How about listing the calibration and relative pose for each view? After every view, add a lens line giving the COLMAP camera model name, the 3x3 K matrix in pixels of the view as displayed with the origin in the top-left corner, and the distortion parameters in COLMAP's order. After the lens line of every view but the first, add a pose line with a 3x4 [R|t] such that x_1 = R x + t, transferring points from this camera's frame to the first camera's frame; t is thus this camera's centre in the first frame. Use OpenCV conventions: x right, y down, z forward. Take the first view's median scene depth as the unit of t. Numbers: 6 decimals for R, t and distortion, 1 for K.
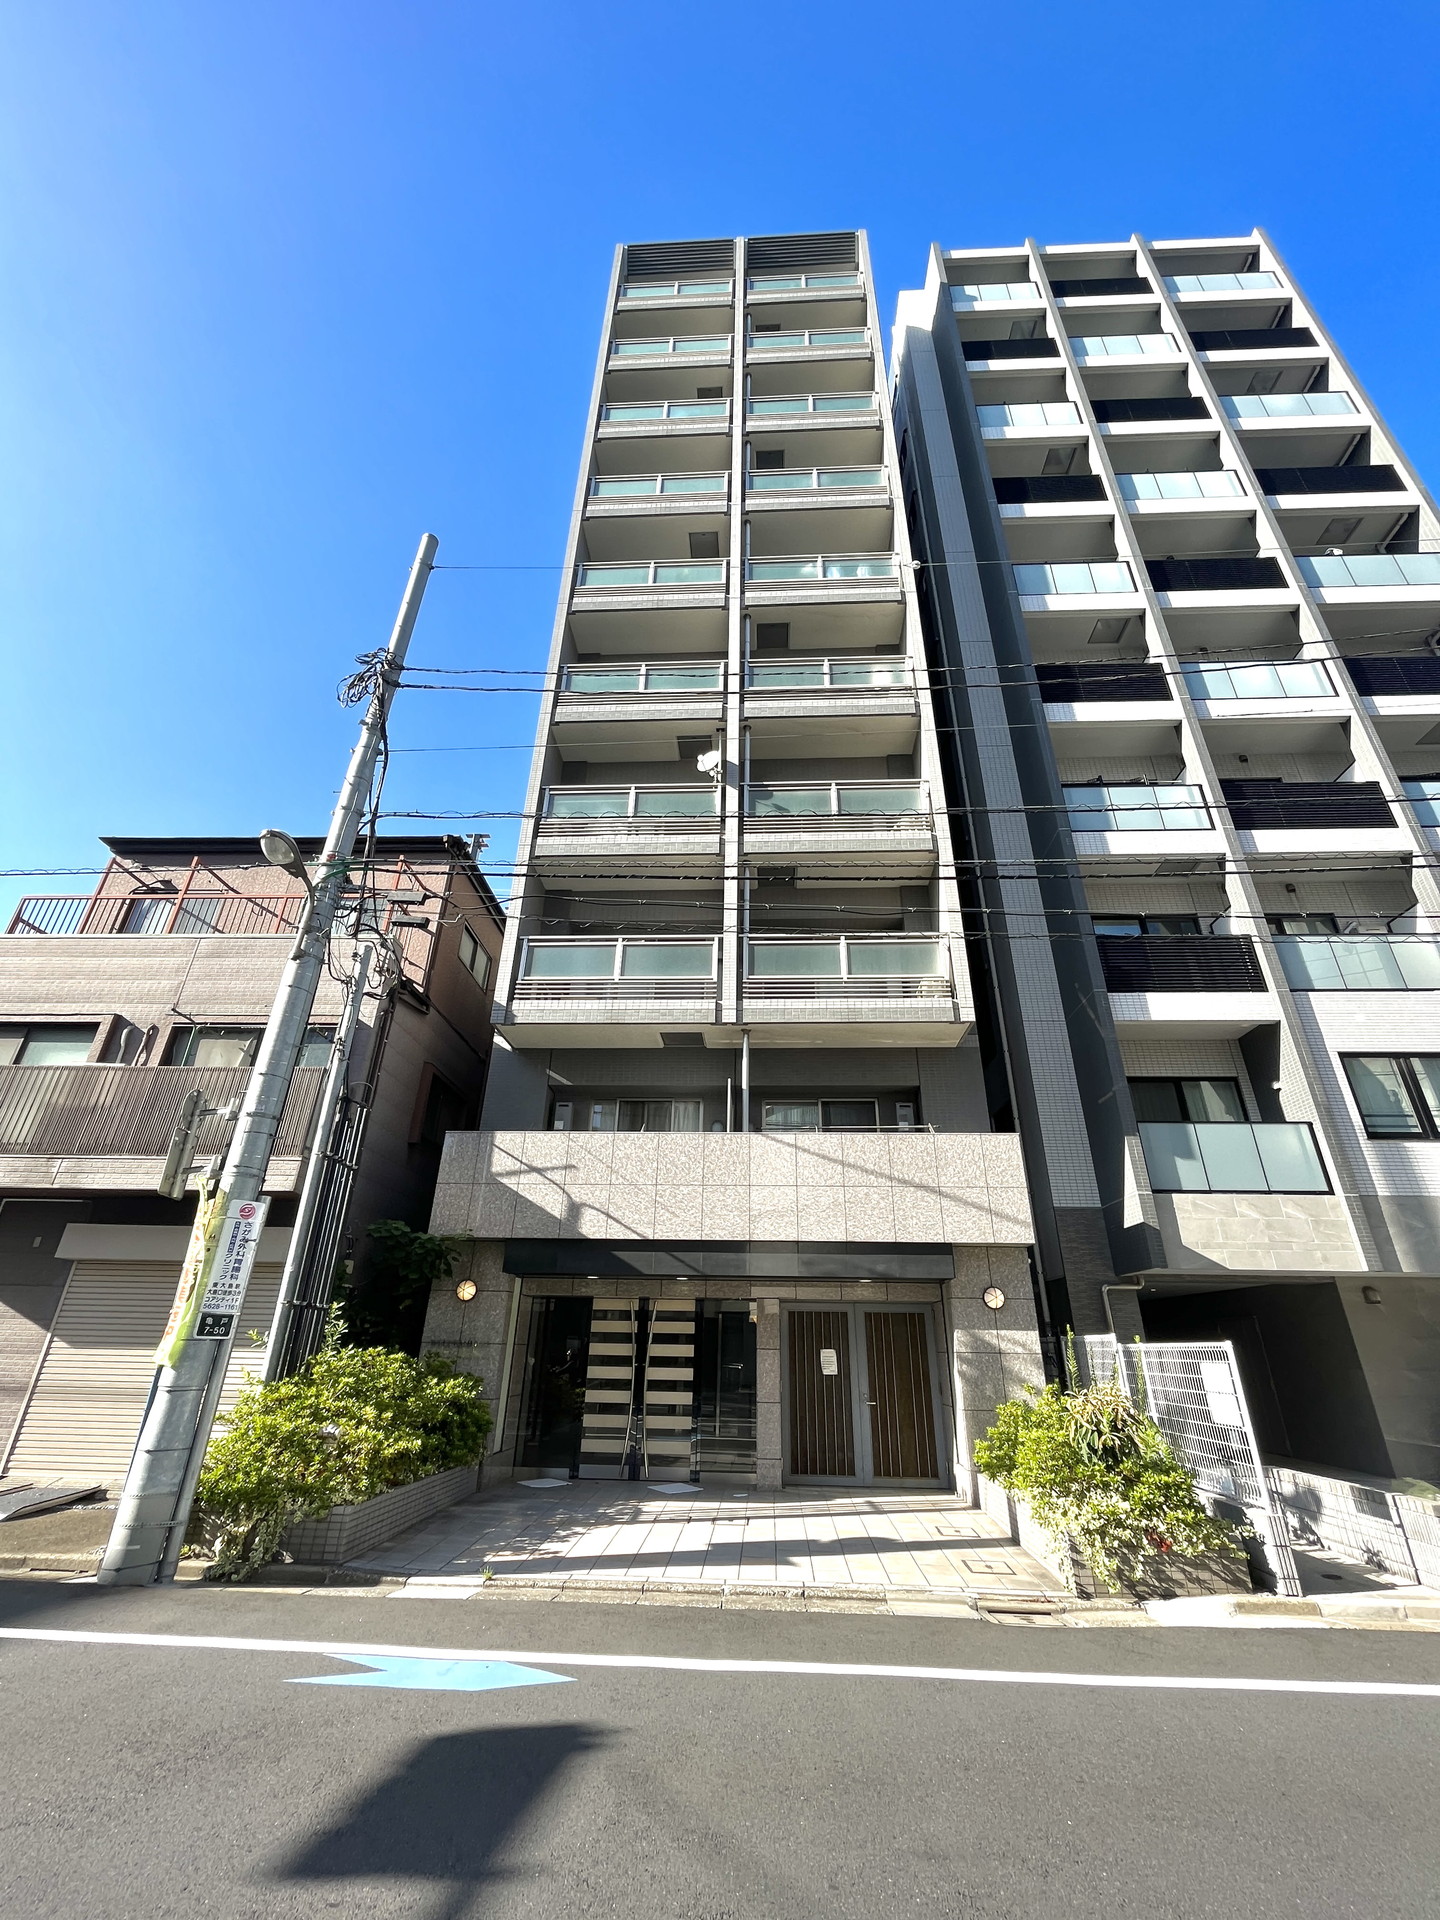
lens RADIAL K [[777.8, 0, 720.2], [0, 777.8, 953.3], [0, 0, 1]] dist [-0.003642, 0.000193]
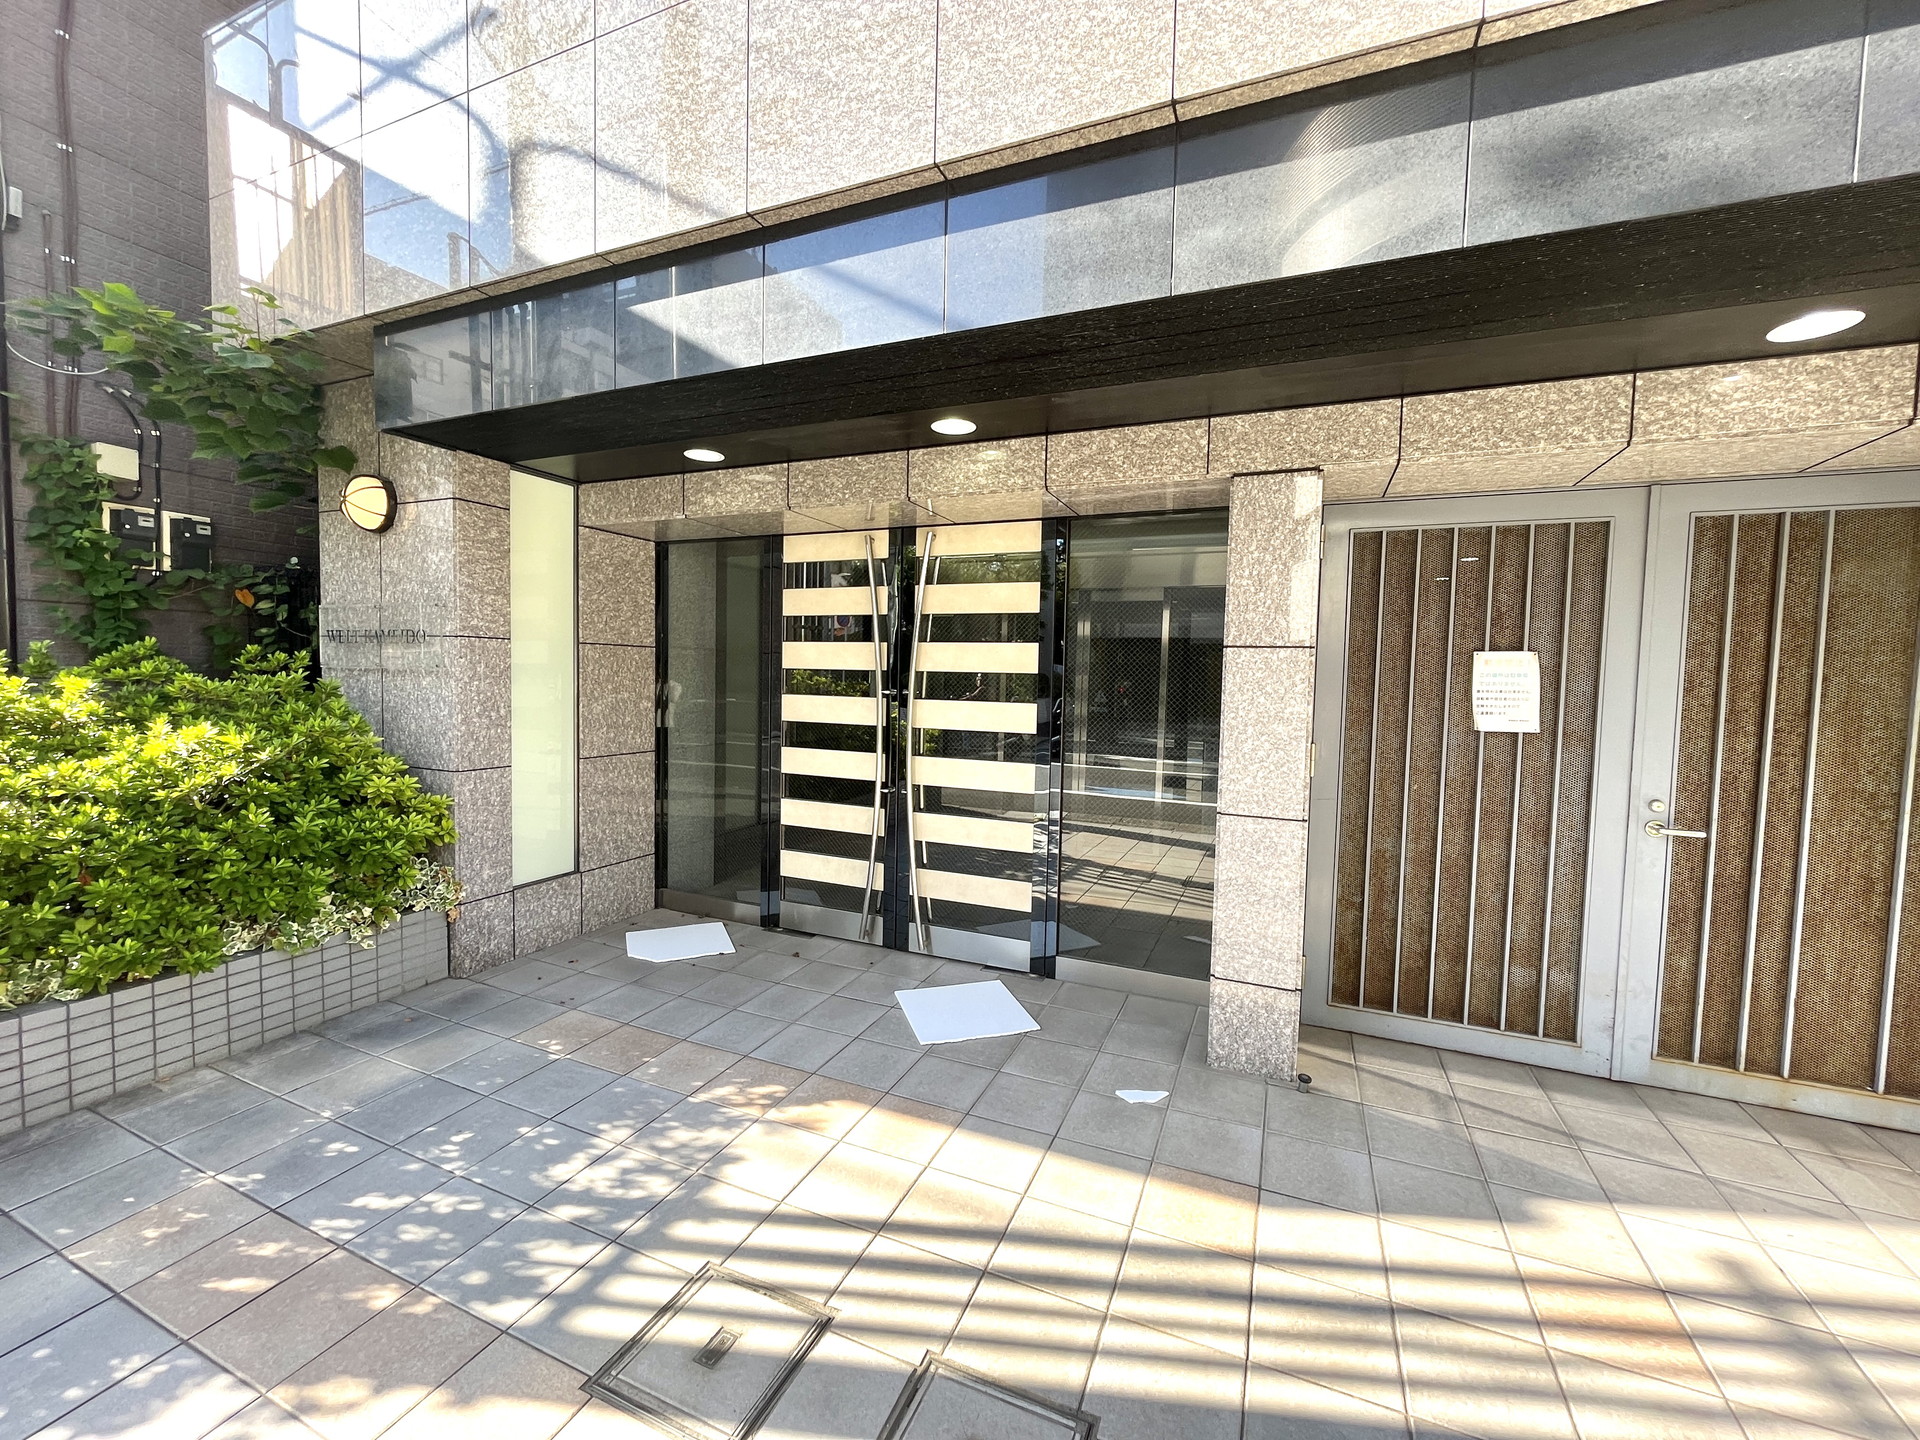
lens RADIAL K [[777.8, 0, 960.4], [0, 777.8, 710.4], [0, 0, 1]] dist [-0.003642, 0.000193]
pose [[0.938334, 0.020603, -0.345115, 0.051569], [0.150378, 0.874527, 0.461074, 0.366254], [0.311312, -0.484539, 0.817500, 0.694559]]
